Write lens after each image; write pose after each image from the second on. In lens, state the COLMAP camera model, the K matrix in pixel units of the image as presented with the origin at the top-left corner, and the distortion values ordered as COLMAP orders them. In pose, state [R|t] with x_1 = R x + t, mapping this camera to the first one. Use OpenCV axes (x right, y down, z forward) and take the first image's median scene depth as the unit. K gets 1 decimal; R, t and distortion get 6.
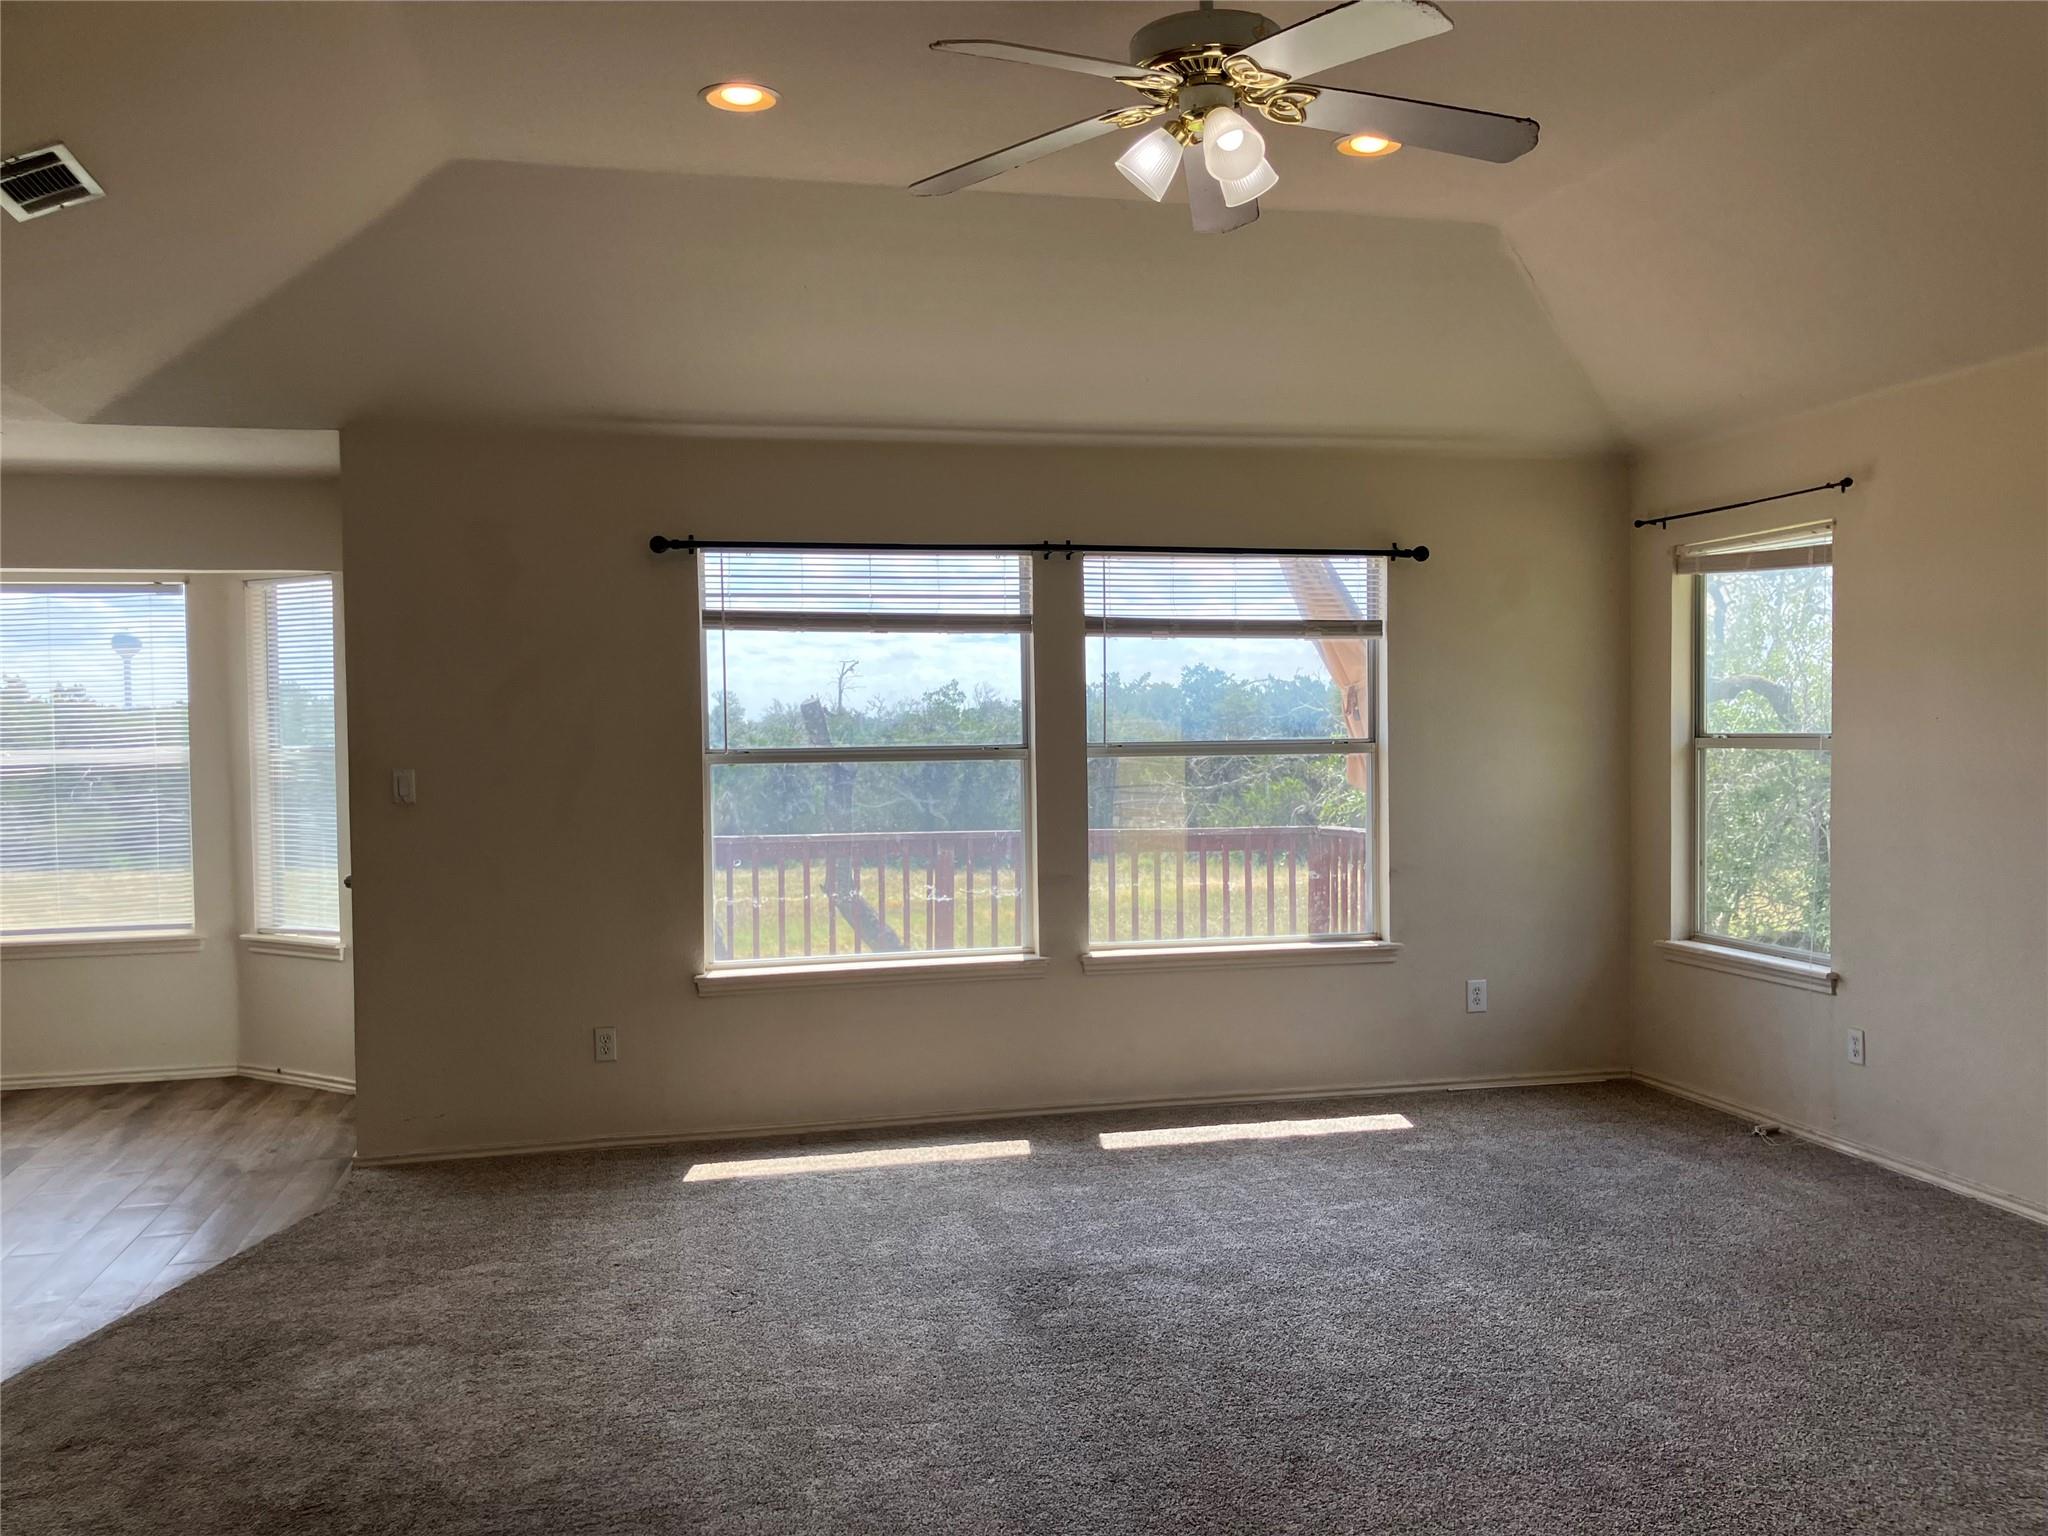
lens RADIAL K [[1672.5, 0, 1024.0], [0, 1672.5, 768.0], [0, 0, 1]] dist [0.056030, -0.155026]
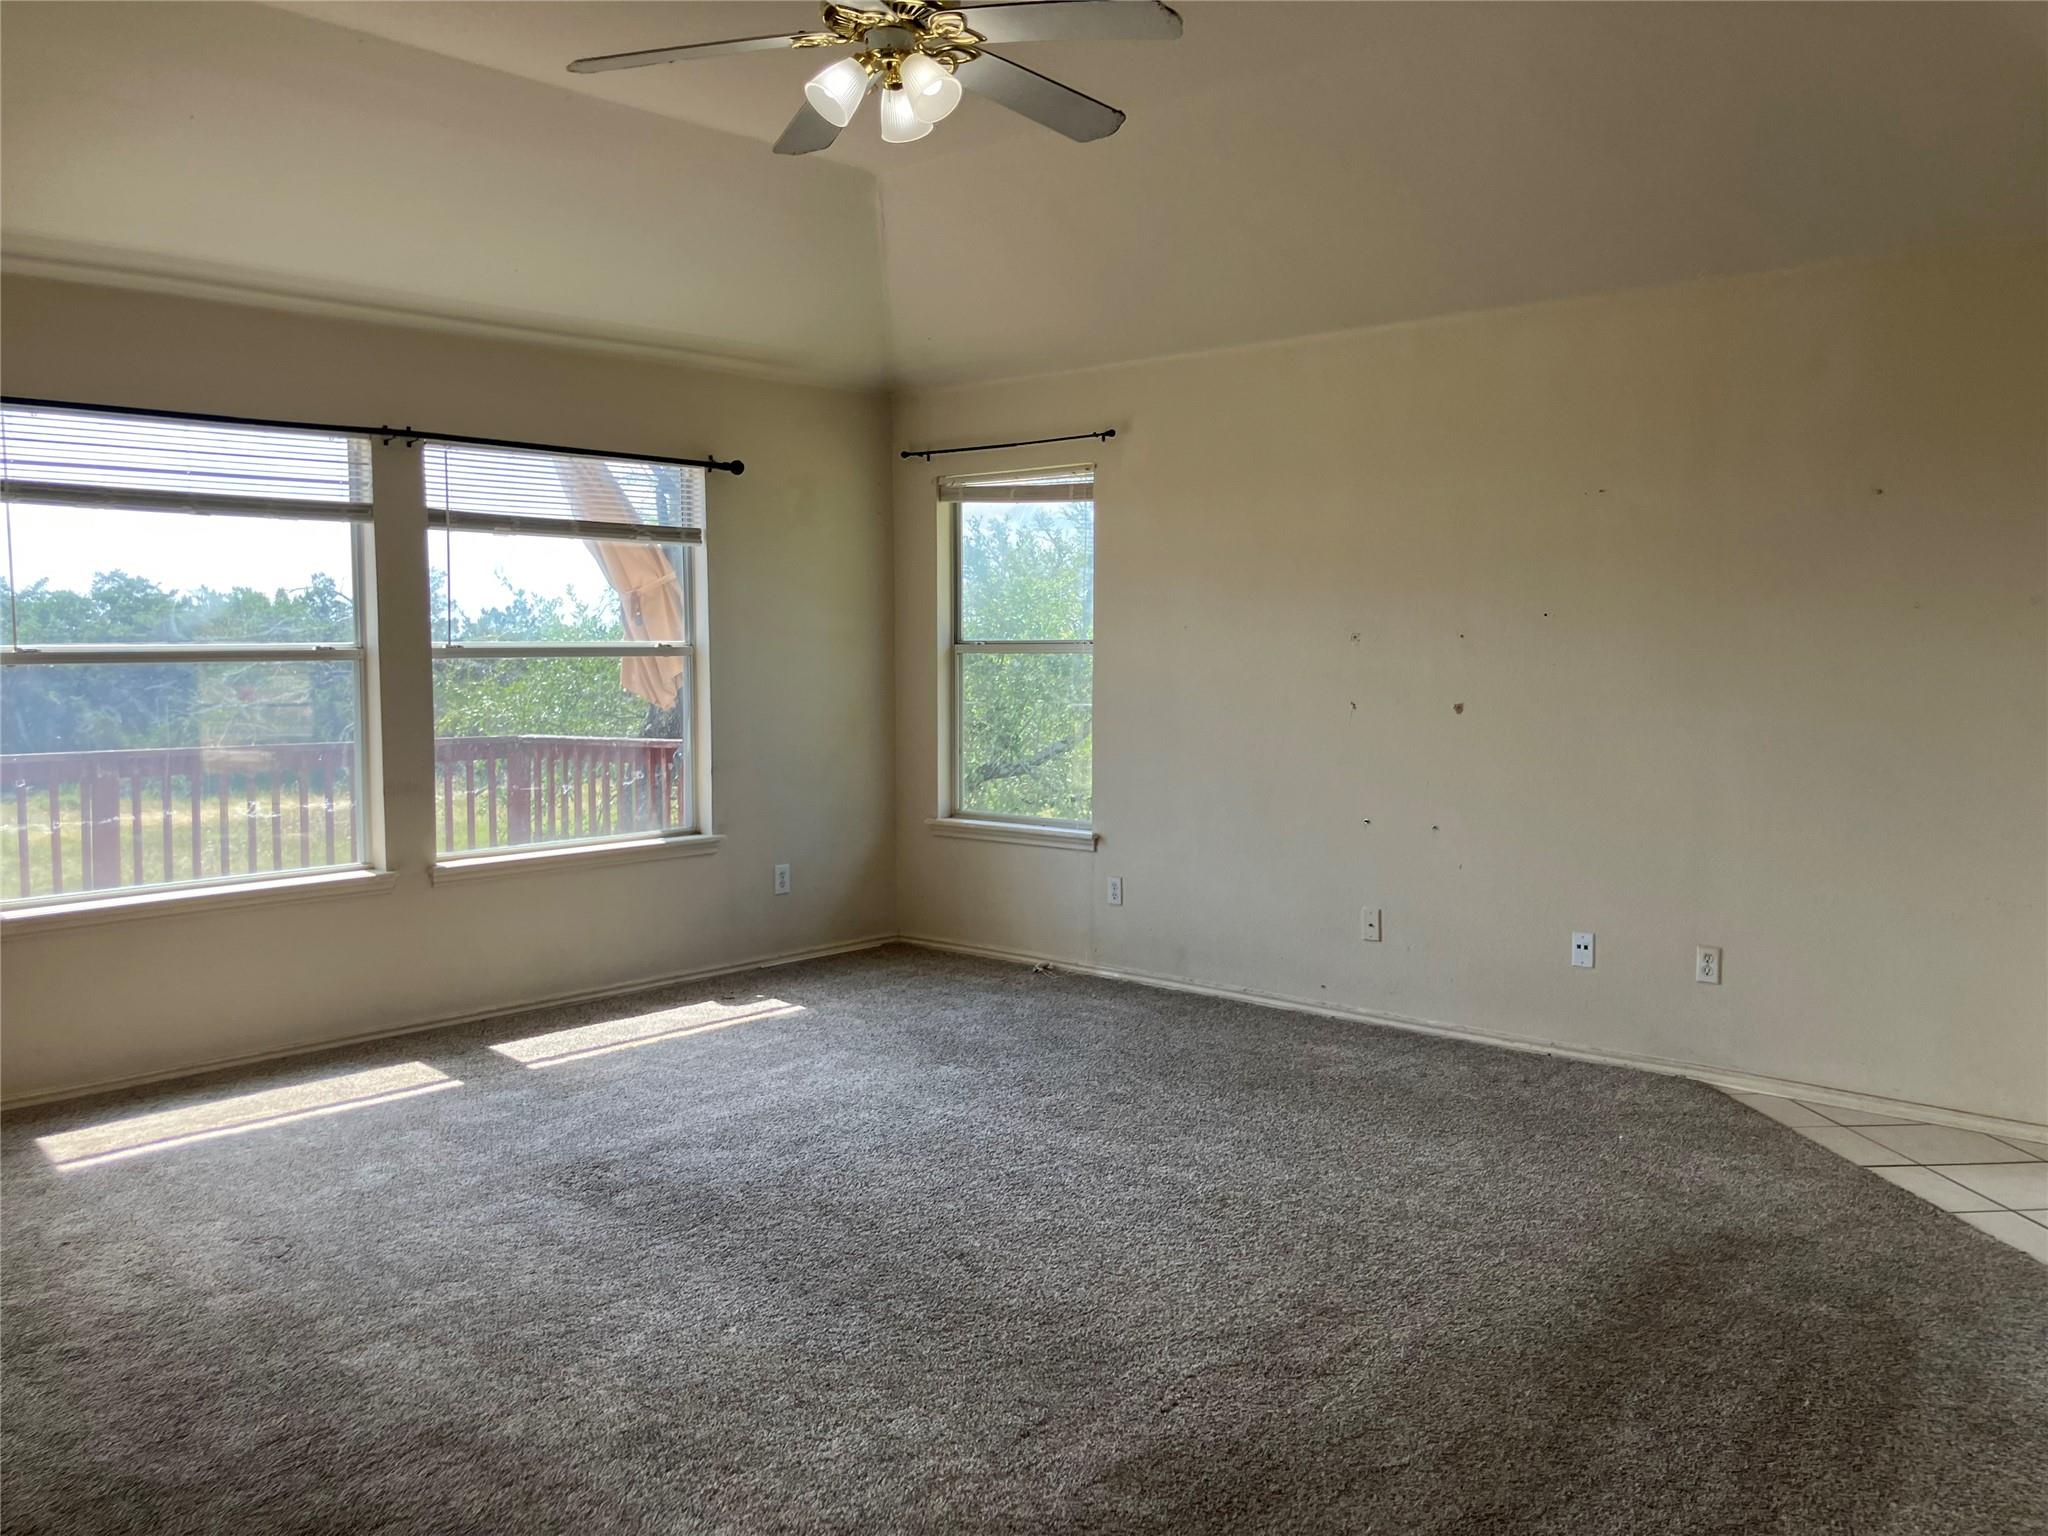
lens RADIAL K [[1679.7, 0, 1028.1], [0, 1679.7, 755.0], [0, 0, 1]] dist [0.046083, -0.110707]
pose [[0.818440, -0.030114, 0.573802, -0.238576], [0.007028, 0.999076, 0.042409, 0.010584], [-0.574549, -0.030677, 0.817895, 0.019827]]
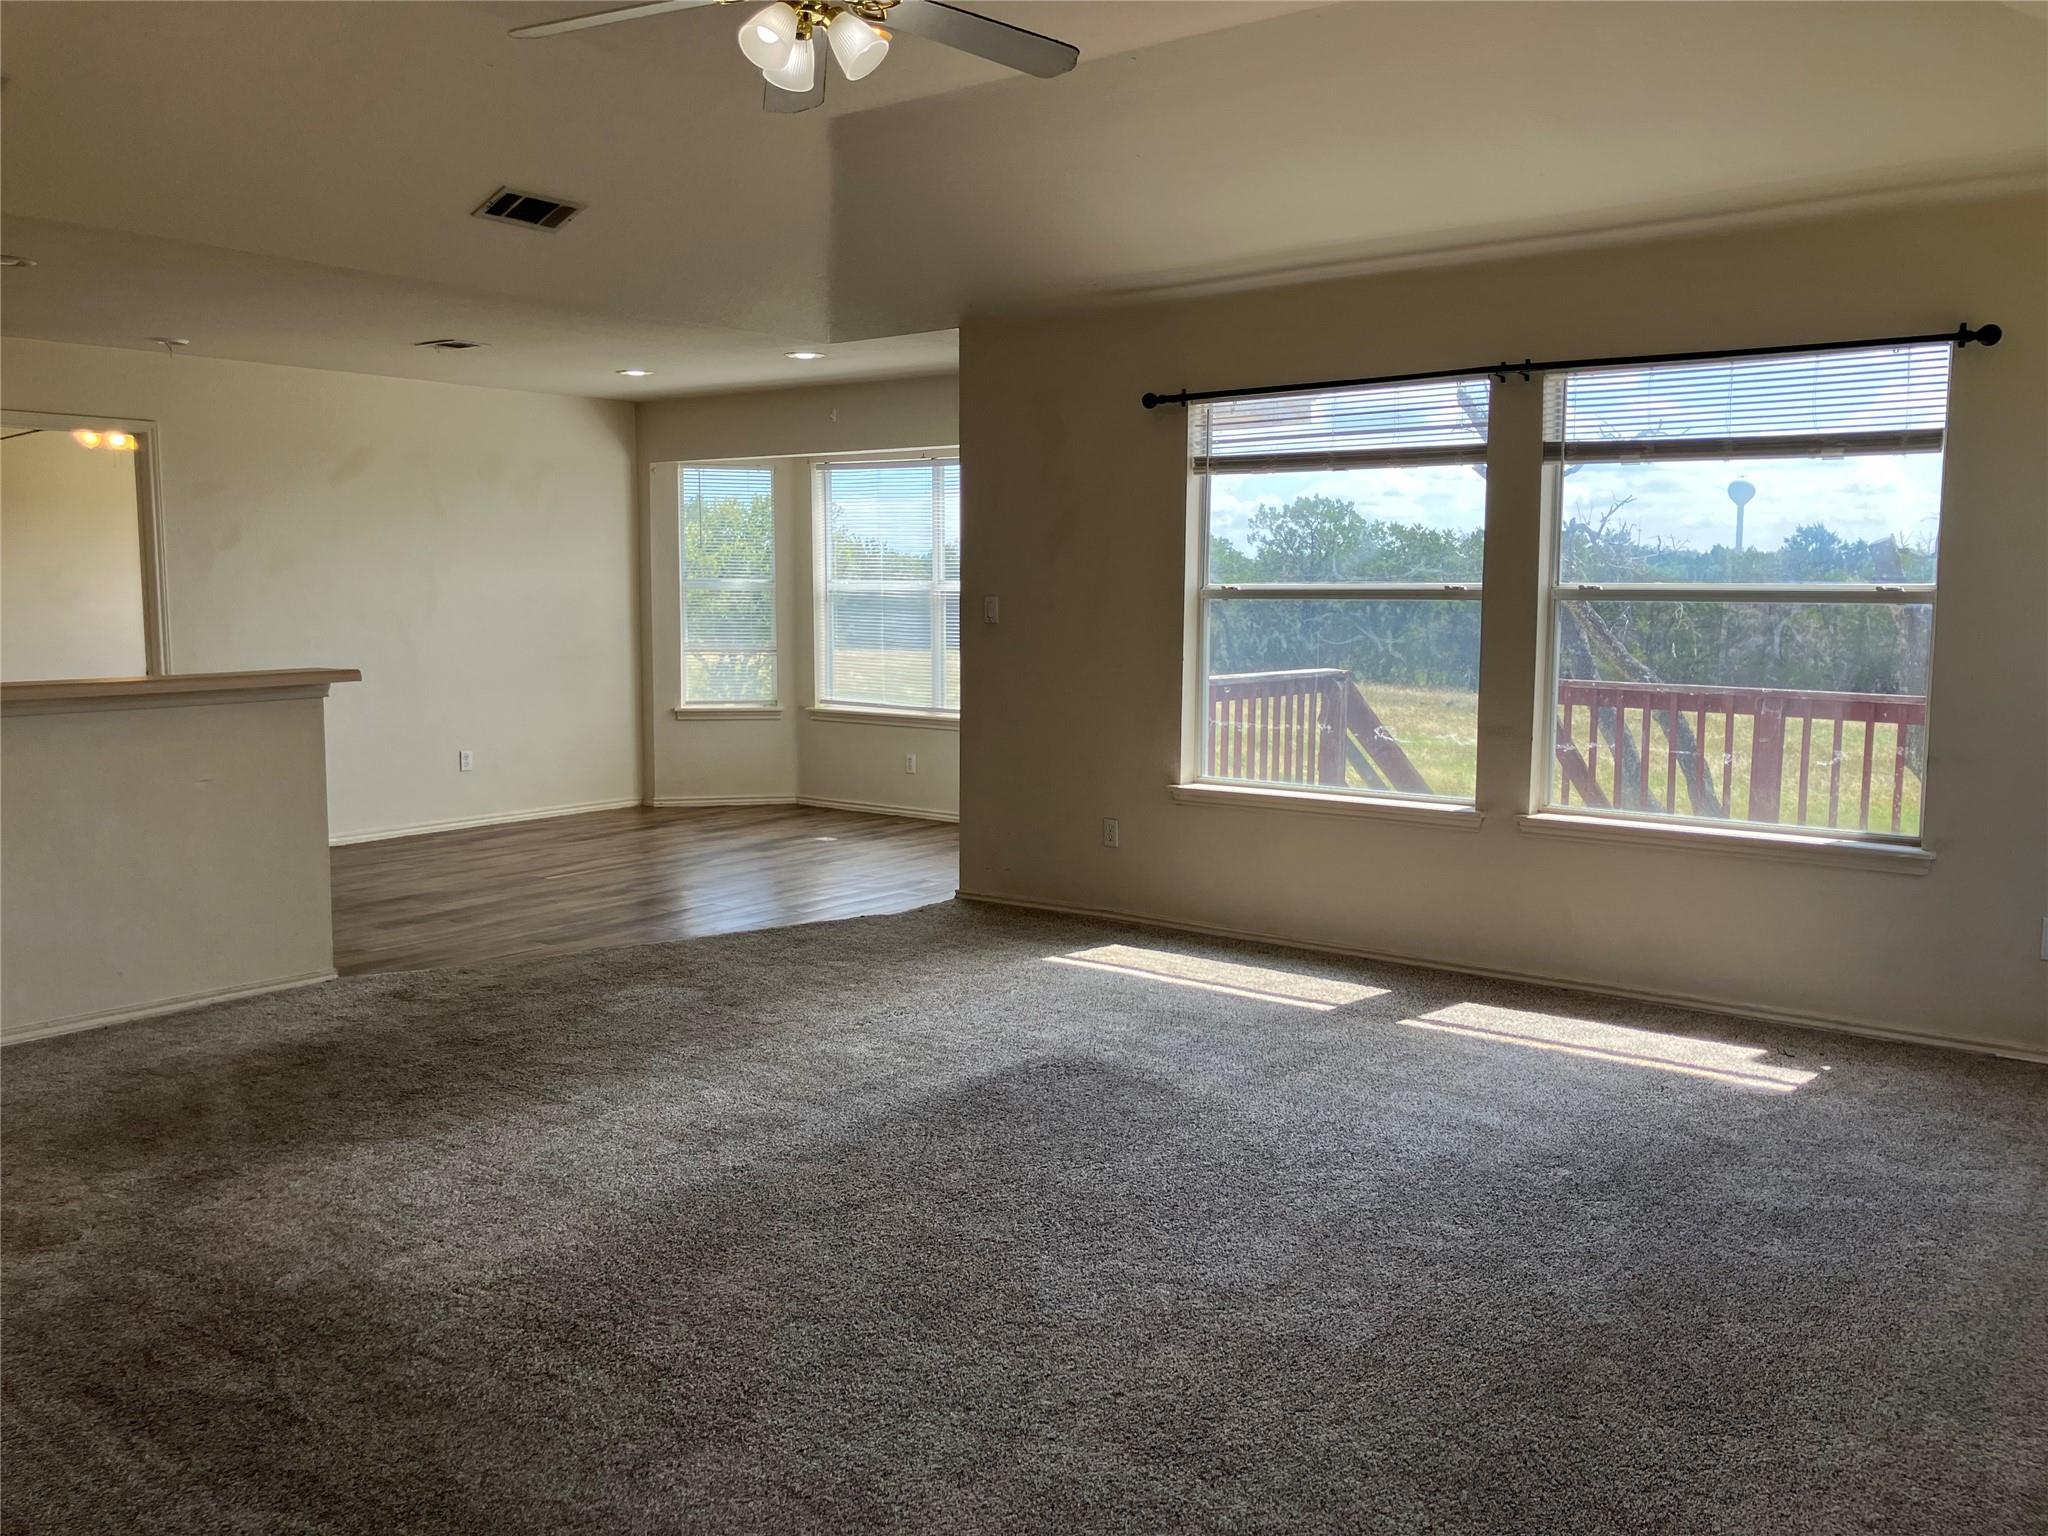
lens RADIAL K [[1672.5, 0, 1024.0], [0, 1672.5, 768.0], [0, 0, 1]] dist [0.056030, -0.155026]
pose [[0.622576, 0.098910, -0.776284, 0.587945], [-0.026139, 0.994055, 0.105695, -0.004528], [0.782123, -0.045512, 0.621460, 0.209691]]
